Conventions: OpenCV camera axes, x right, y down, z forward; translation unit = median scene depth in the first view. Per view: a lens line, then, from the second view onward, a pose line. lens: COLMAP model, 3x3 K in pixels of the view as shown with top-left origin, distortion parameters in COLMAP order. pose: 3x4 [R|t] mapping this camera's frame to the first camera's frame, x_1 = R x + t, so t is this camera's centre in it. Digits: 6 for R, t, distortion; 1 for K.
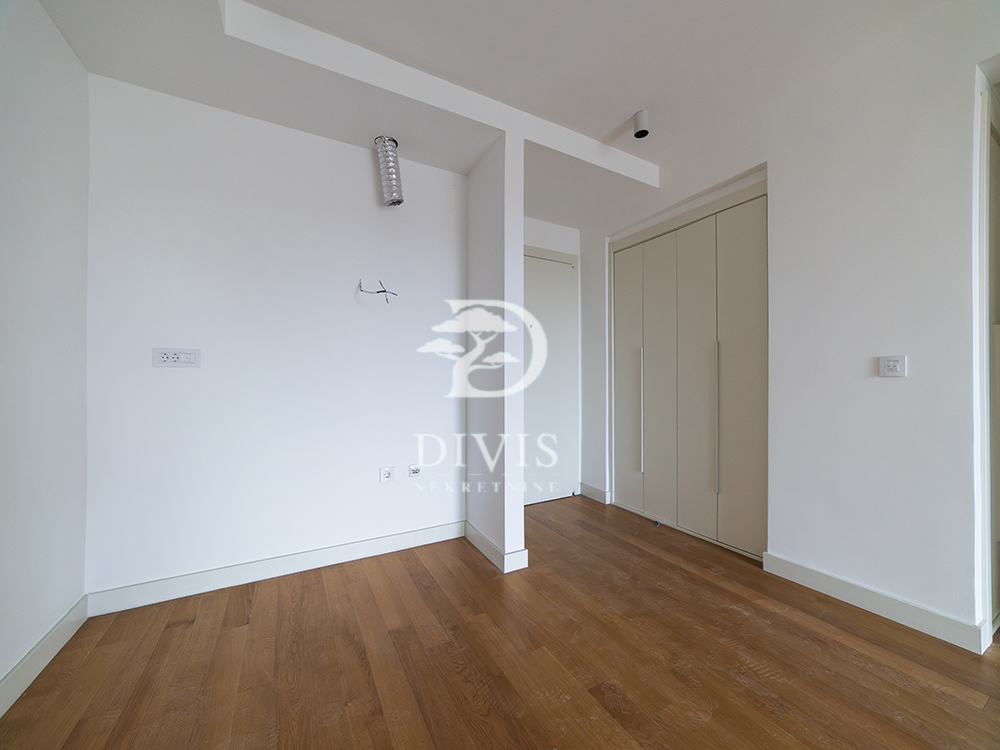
lens RADIAL K [[382.7, 0, 502.9], [0, 382.7, 374.9], [0, 0, 1]] dist [-0.024590, 0.008250]
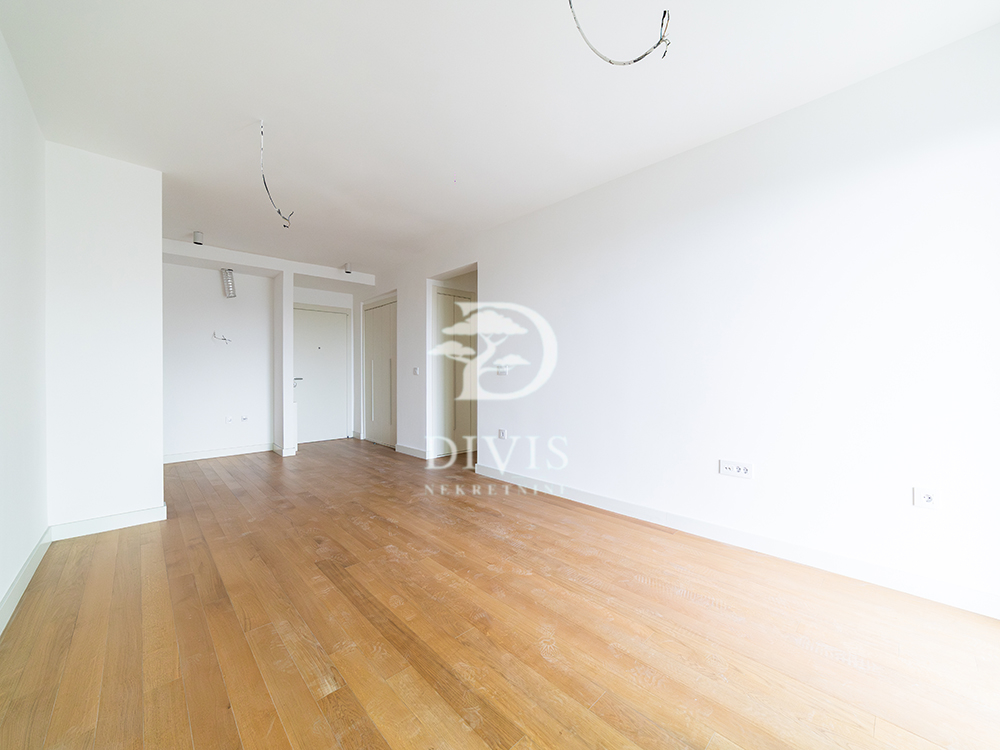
lens RADIAL K [[387.1, 0, 500.0], [0, 387.1, 375.0], [0, 0, 1]] dist [-0.025929, -0.000010]
pose [[0.970847, -0.006034, 0.239624, 0.770332], [0.003227, 0.999922, 0.012106, -0.020359], [-0.239679, -0.010979, 0.970790, -1.708027]]
